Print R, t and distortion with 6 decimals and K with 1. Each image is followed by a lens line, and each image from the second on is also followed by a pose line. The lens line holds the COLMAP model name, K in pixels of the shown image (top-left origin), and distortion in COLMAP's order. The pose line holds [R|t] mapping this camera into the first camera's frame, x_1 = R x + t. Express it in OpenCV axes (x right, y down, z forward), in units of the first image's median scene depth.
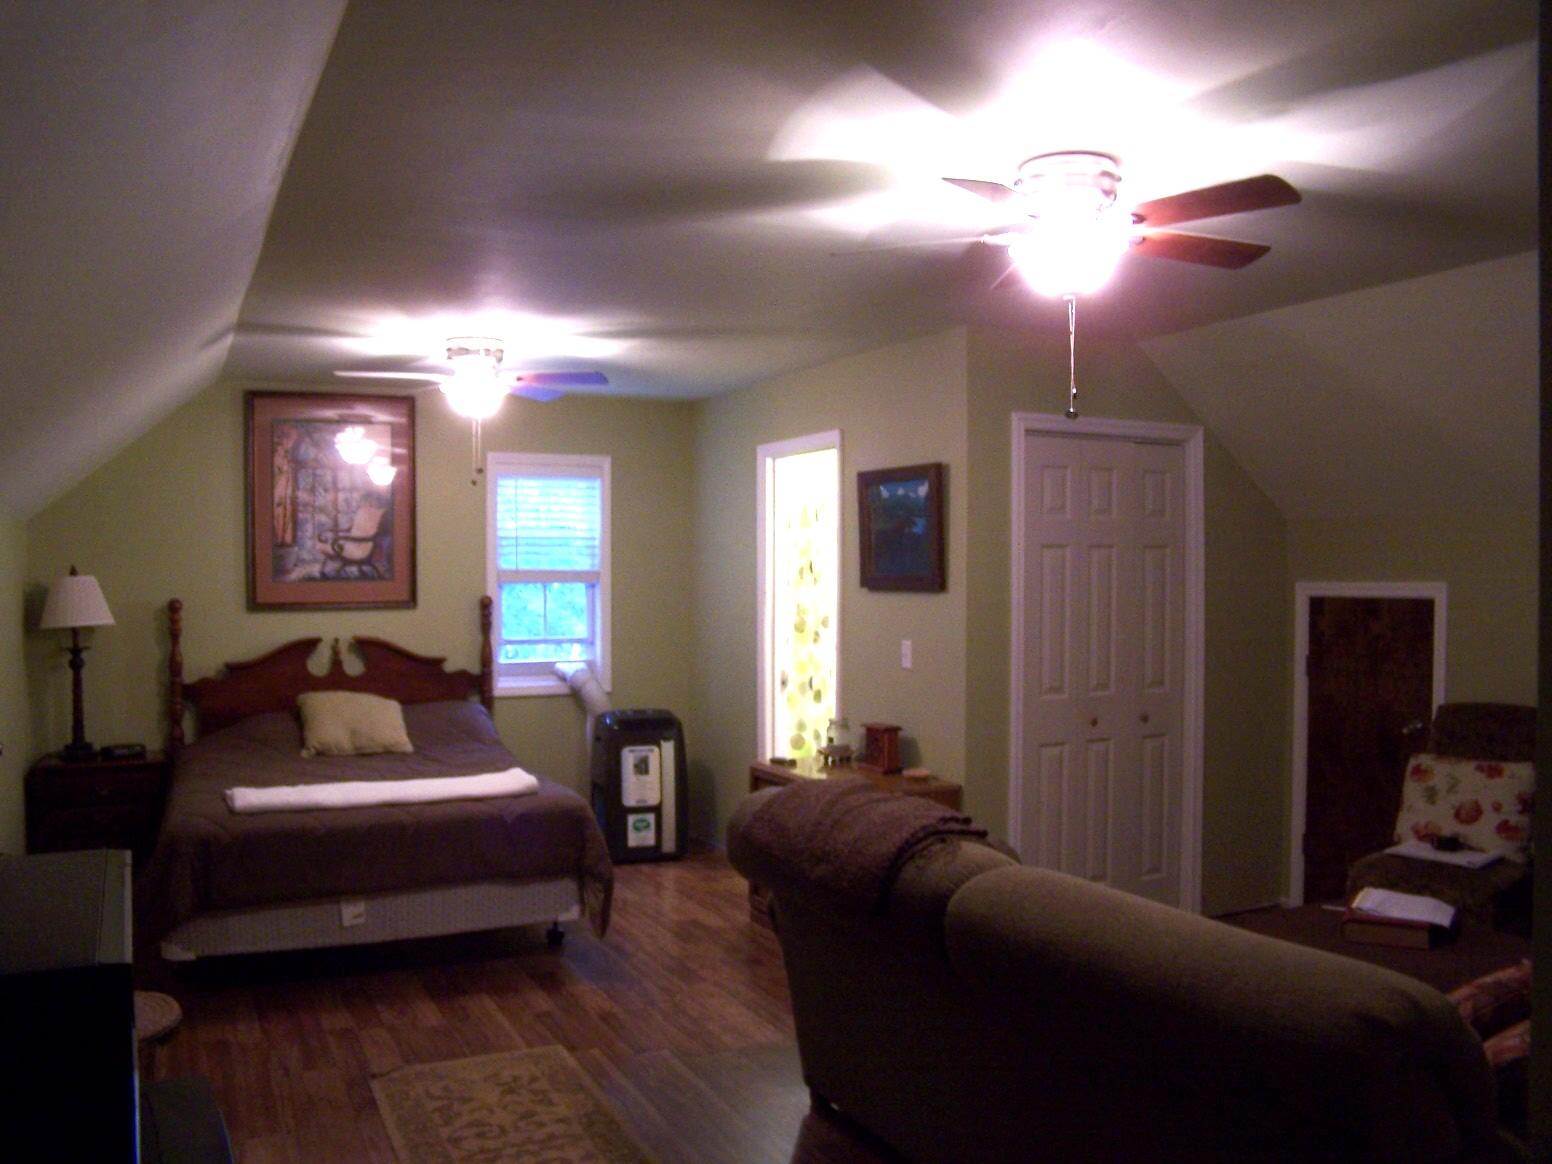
lens RADIAL K [[1290.7, 0, 771.1], [0, 1290.7, 579.4], [0, 0, 1]] dist [-0.107157, 0.075977]
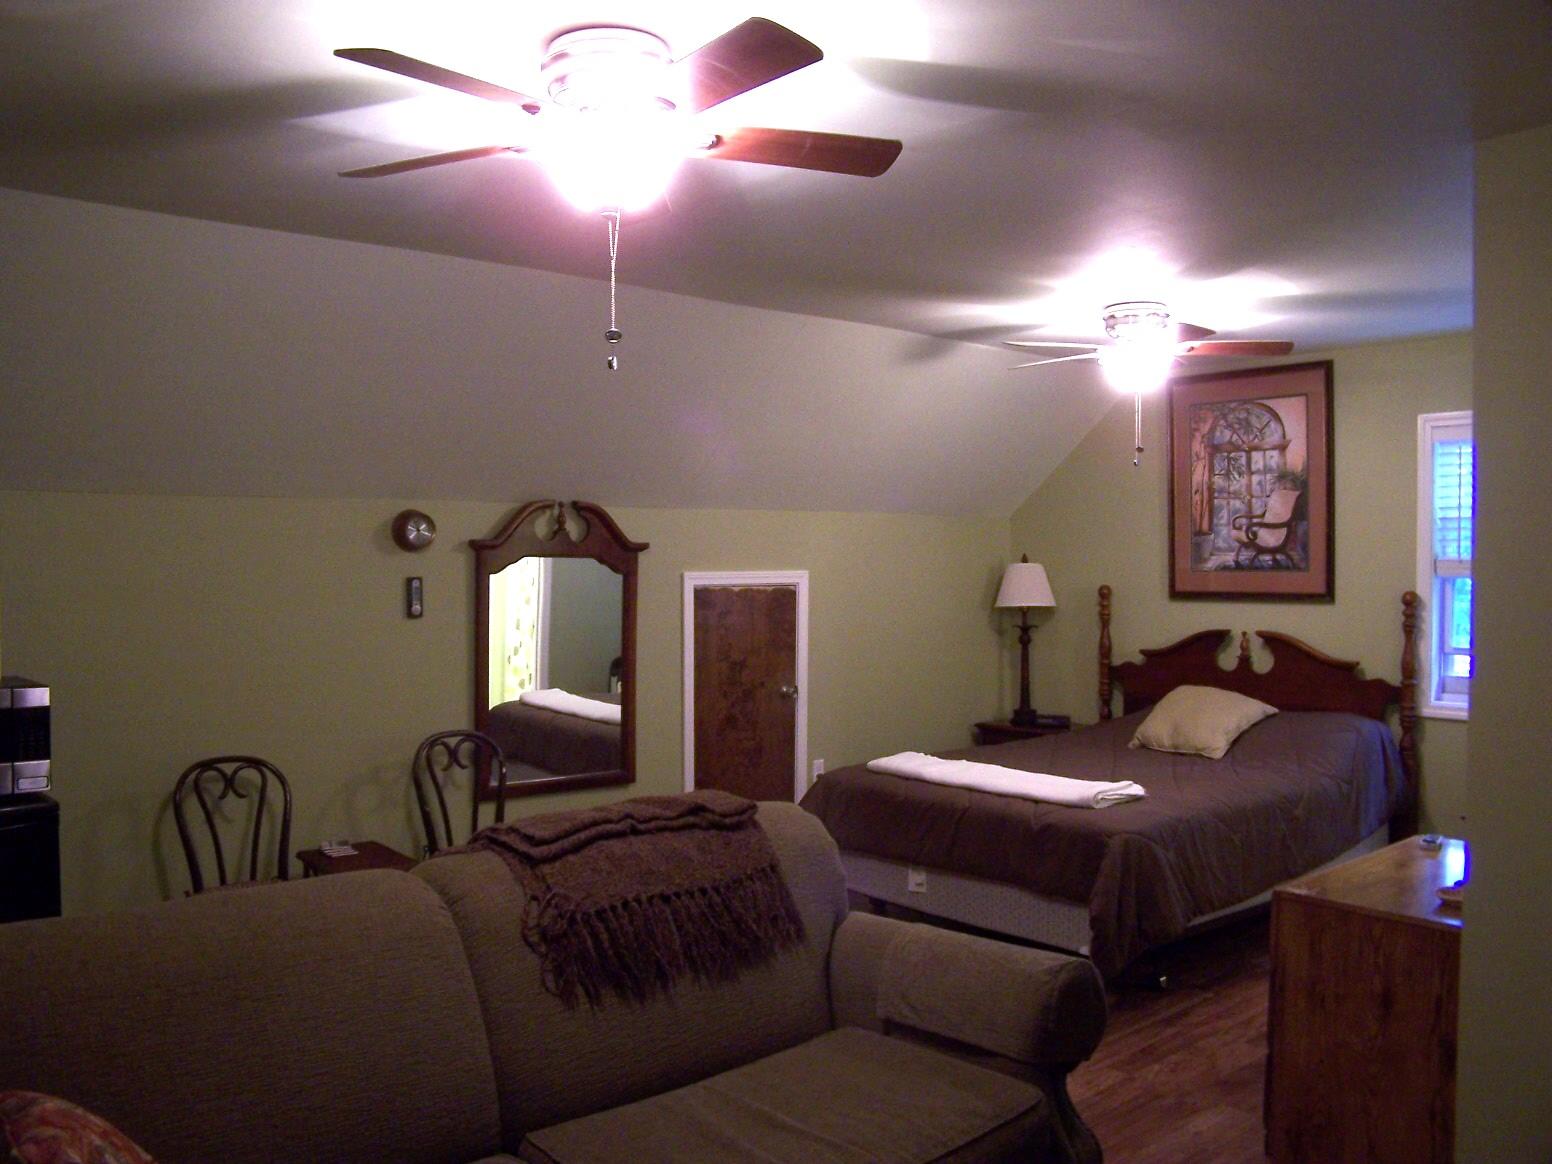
lens RADIAL K [[1290.7, 0, 771.2], [0, 1290.7, 582.5], [0, 0, 1]] dist [-0.107157, 0.075977]
pose [[0.284724, 0.017500, -0.958450, 0.454707], [-0.012228, 0.999818, 0.014623, 0.000612], [0.958531, 0.007557, 0.284886, 0.402139]]
